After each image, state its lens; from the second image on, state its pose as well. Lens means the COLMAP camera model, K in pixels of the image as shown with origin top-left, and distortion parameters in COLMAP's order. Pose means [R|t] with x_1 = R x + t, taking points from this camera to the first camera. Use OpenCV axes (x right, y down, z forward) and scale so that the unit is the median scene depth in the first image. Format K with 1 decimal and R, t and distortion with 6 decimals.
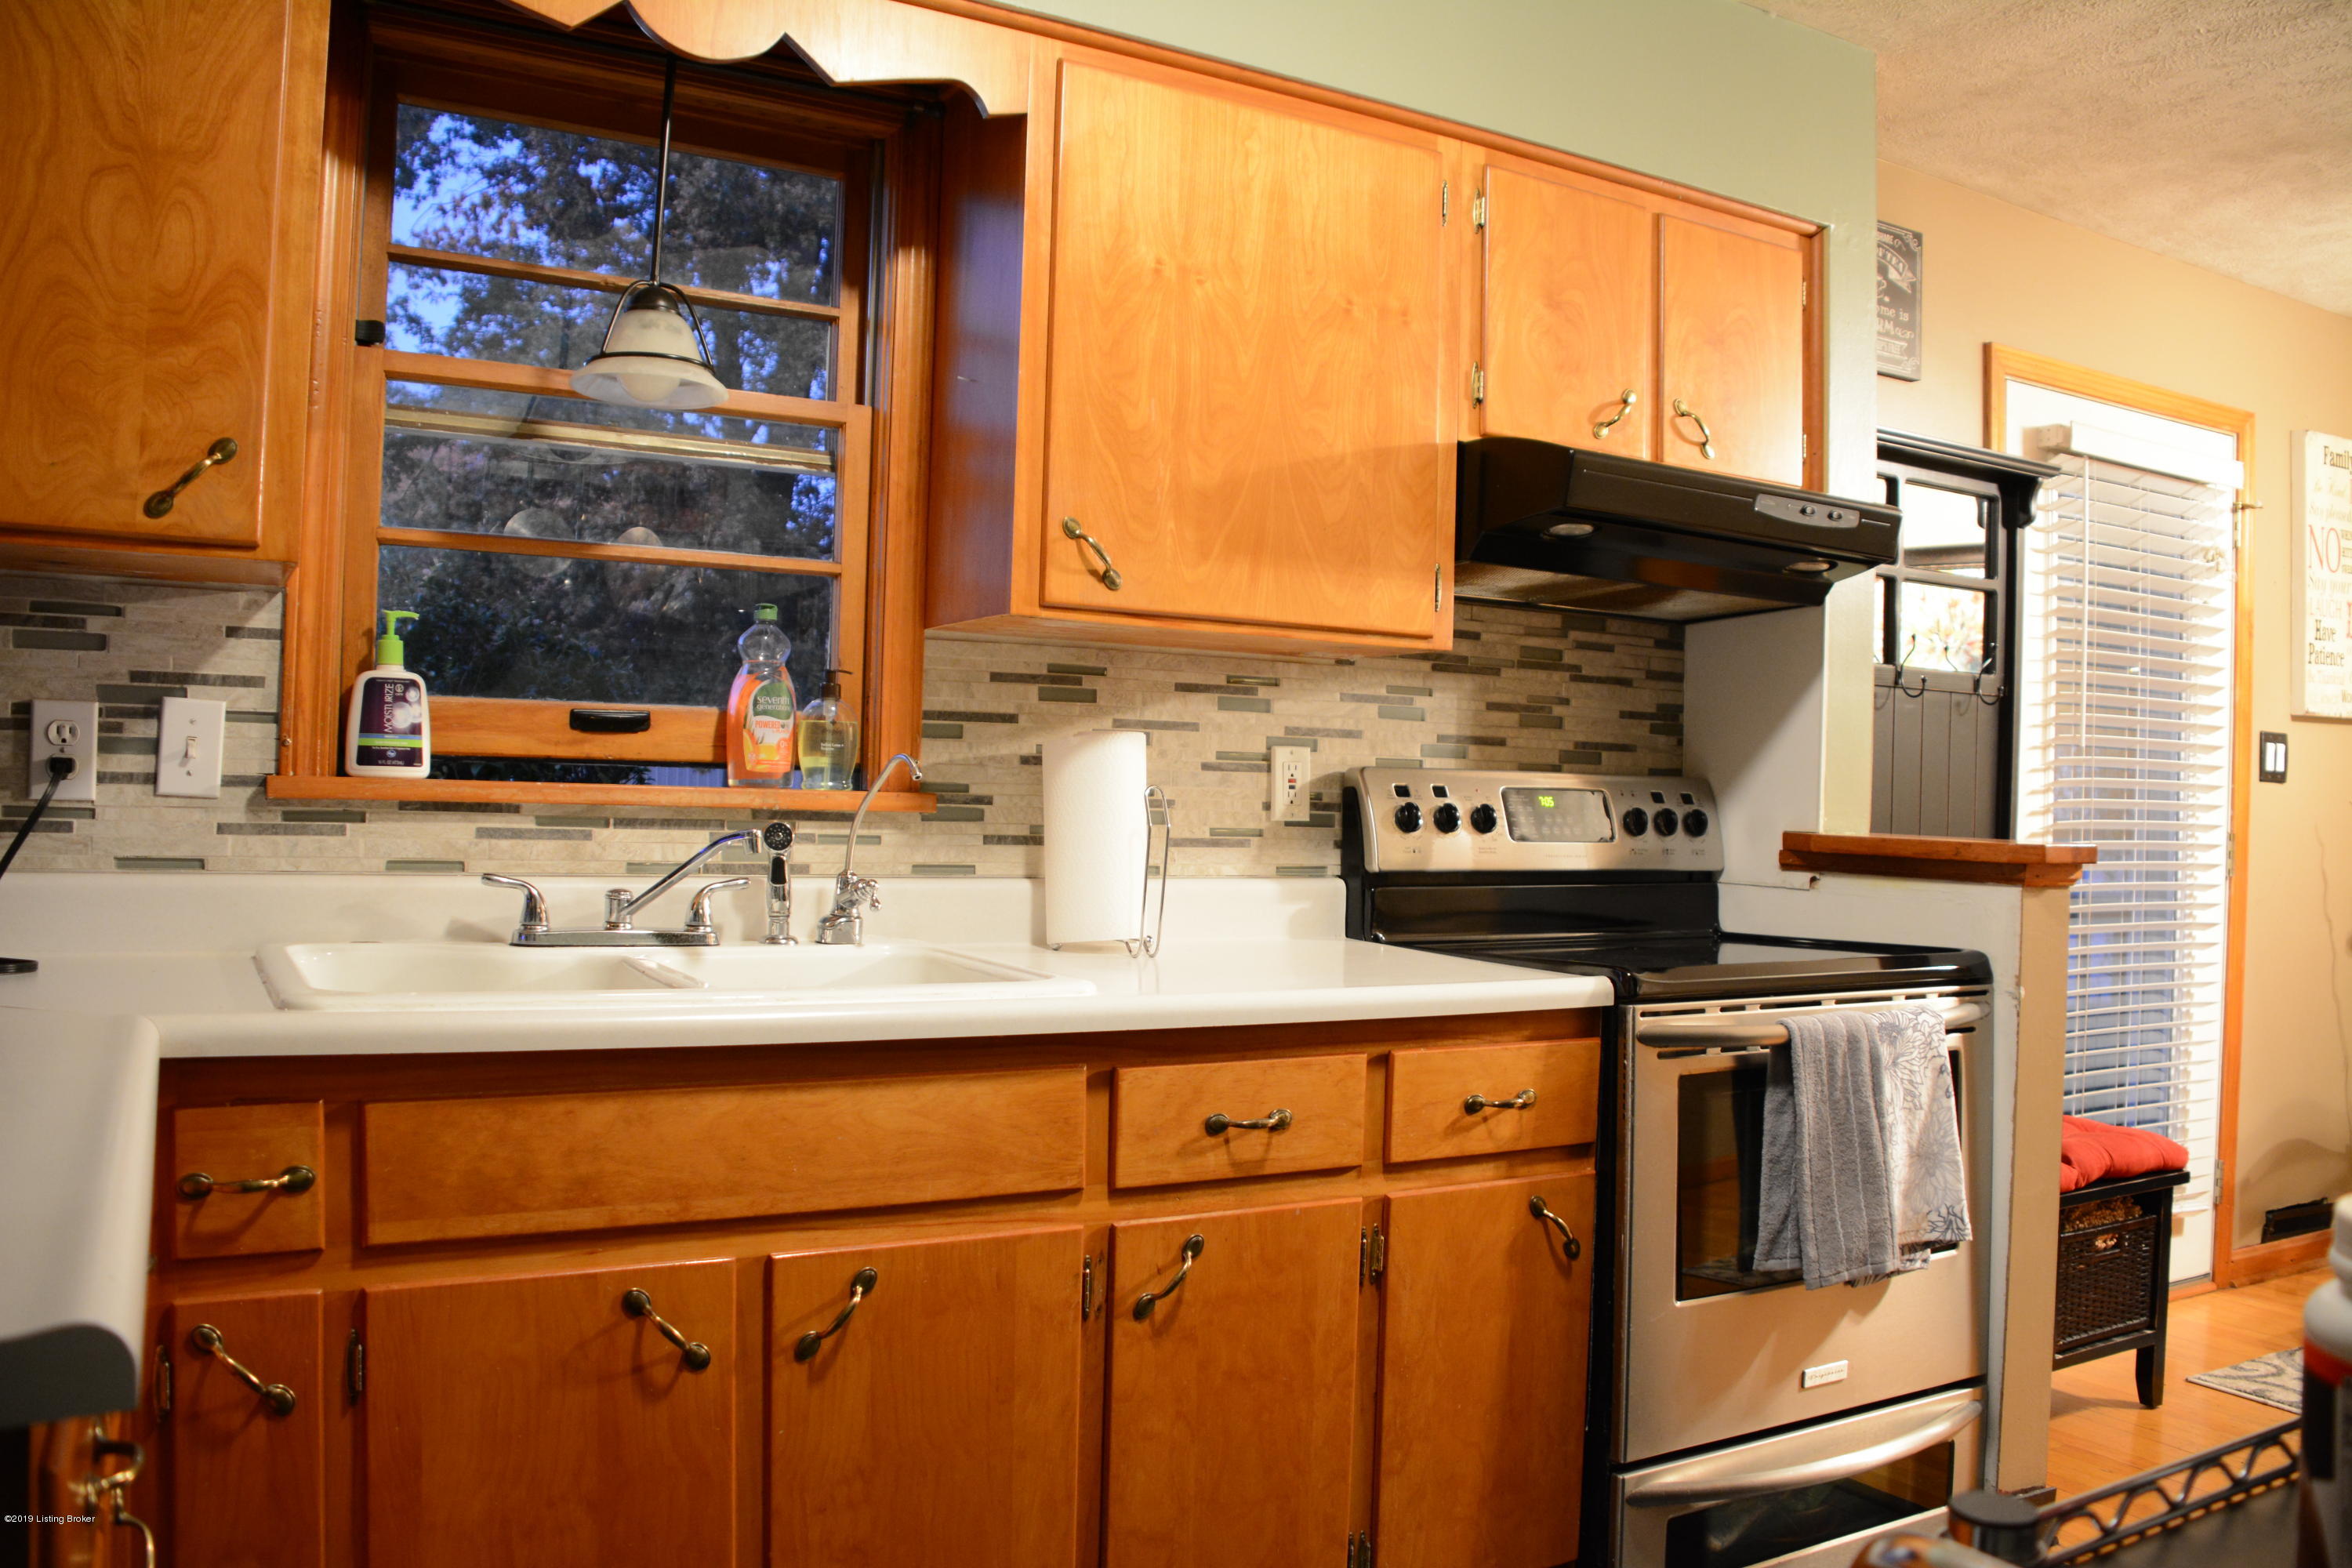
lens RADIAL K [[1803.9, 0, 1179.7], [0, 1803.9, 796.4], [0, 0, 1]] dist [-0.094437, 0.003555]
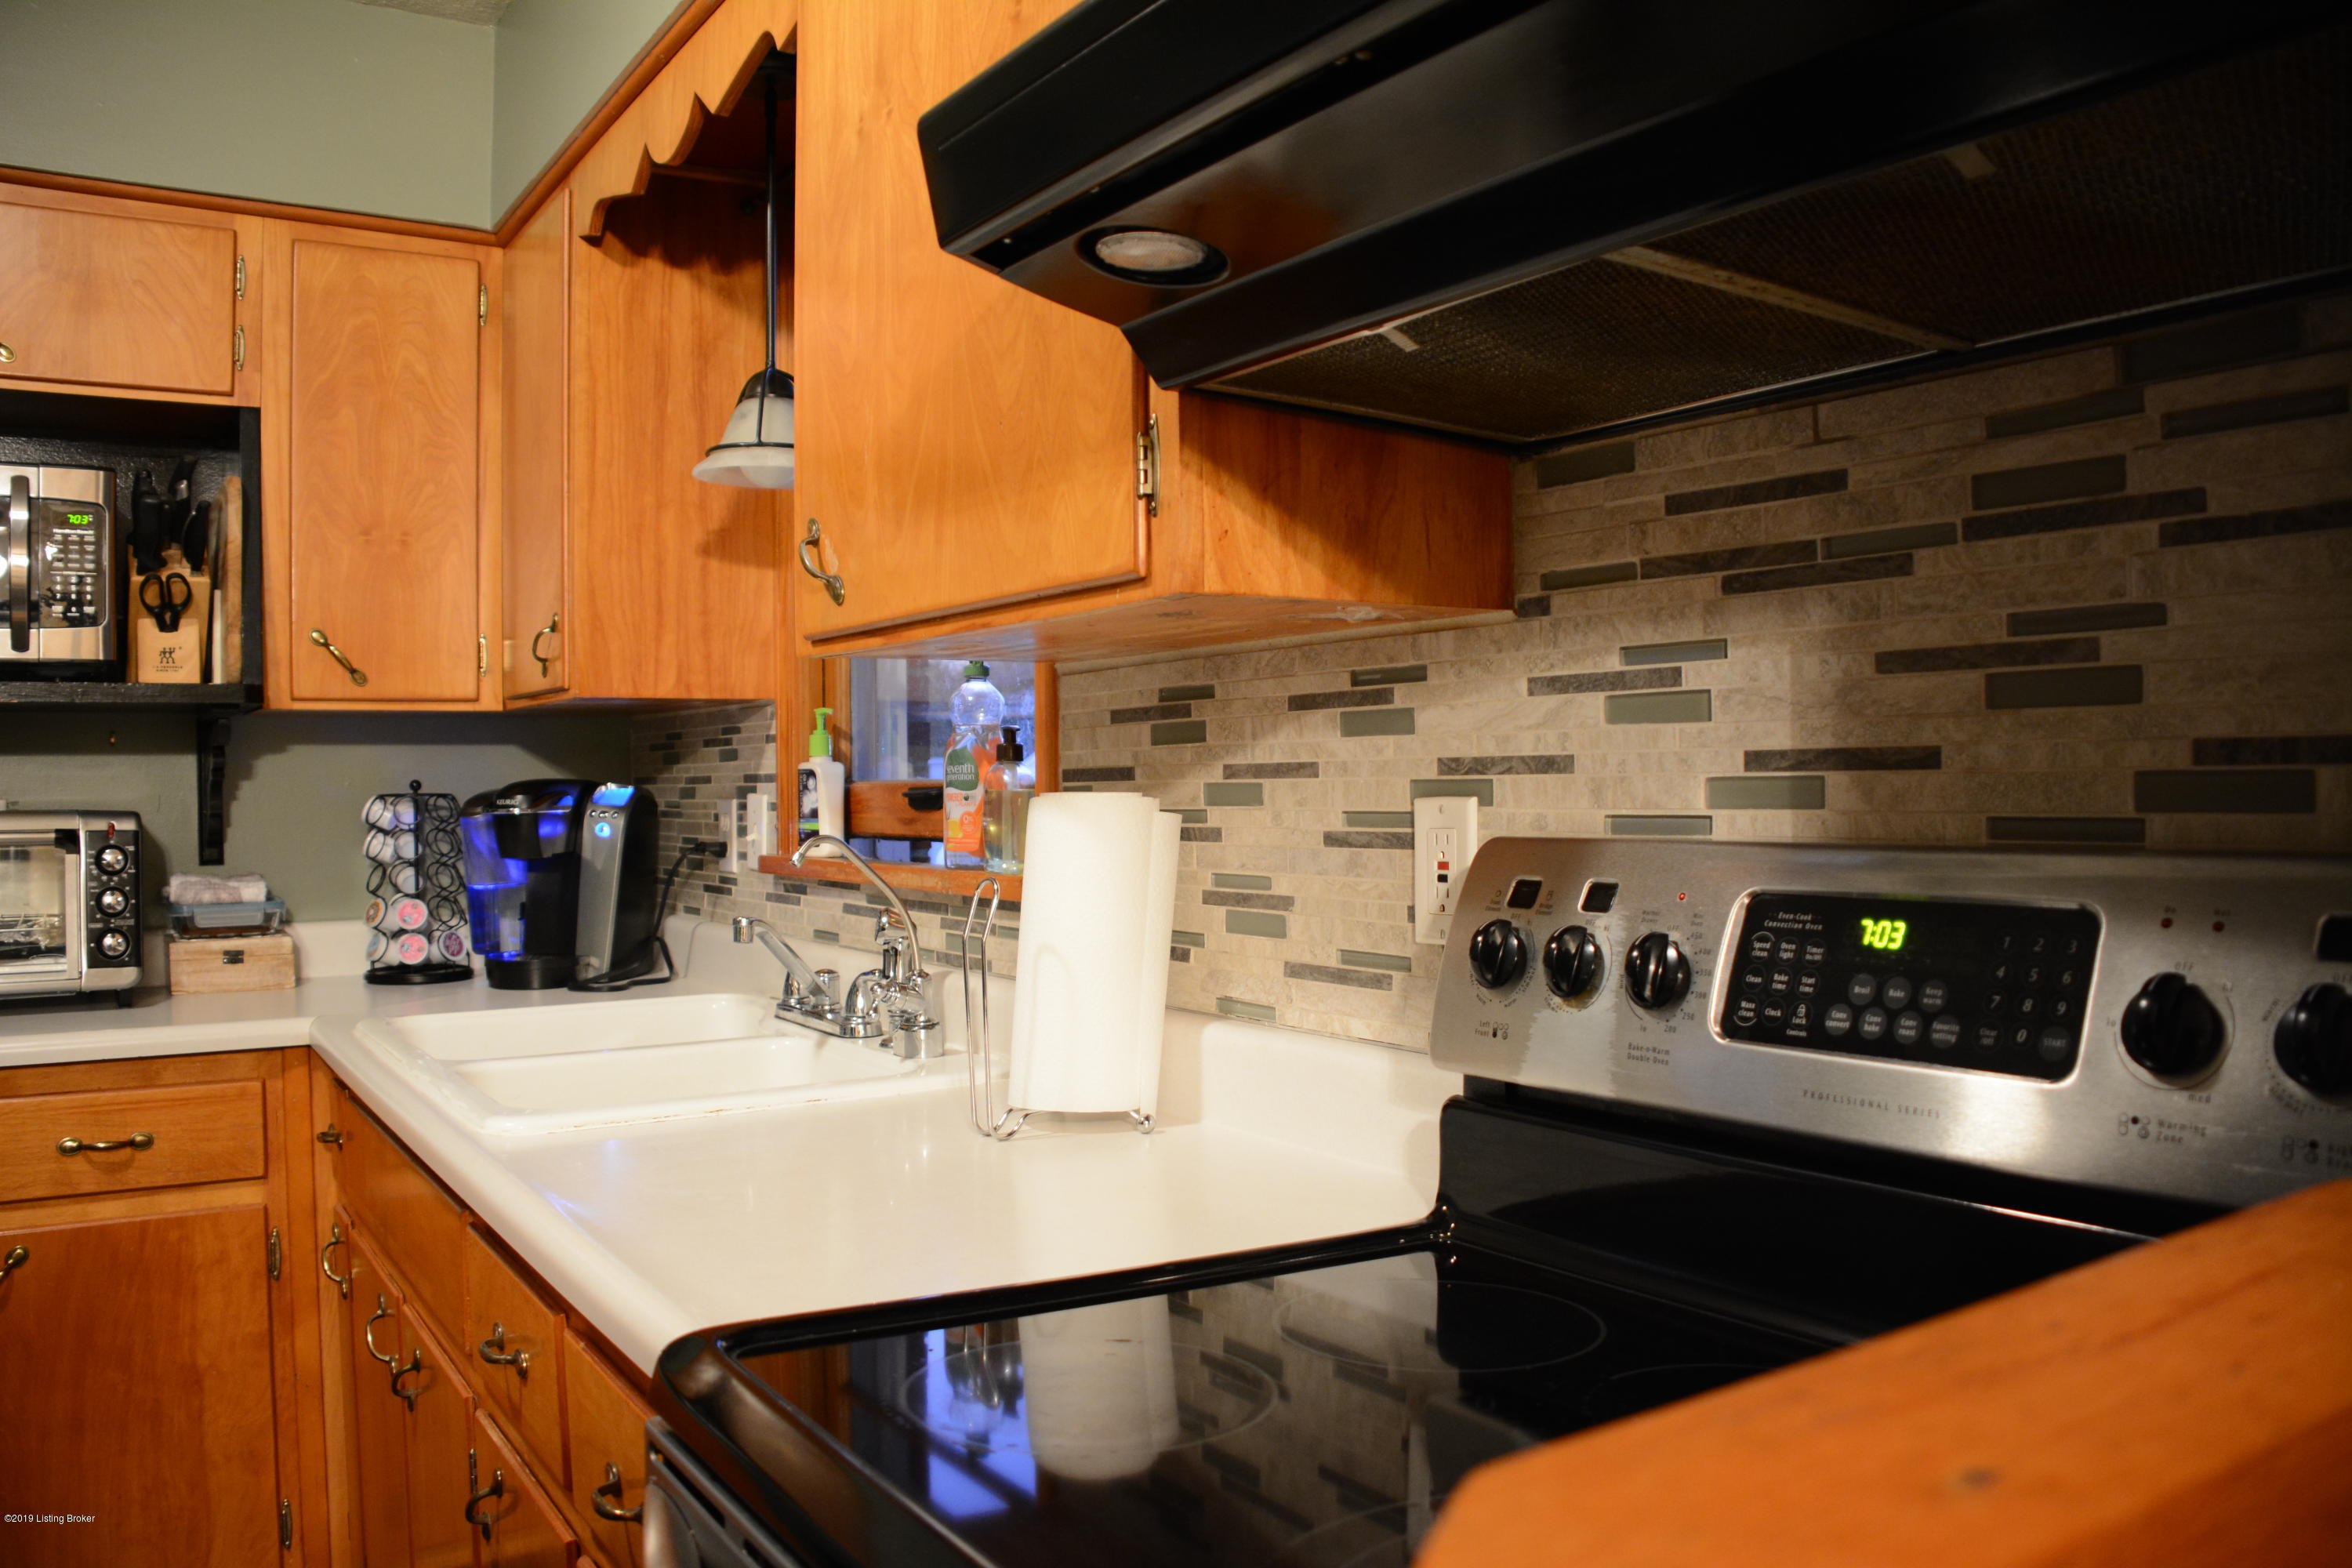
lens RADIAL K [[1803.9, 0, 1179.9], [0, 1803.9, 783.4], [0, 0, 1]] dist [-0.094437, 0.003555]
pose [[0.070699, -0.025385, -0.997175, 0.556518], [0.014182, 0.999601, -0.024442, -0.020257], [0.997397, -0.012414, 0.071030, 0.890760]]
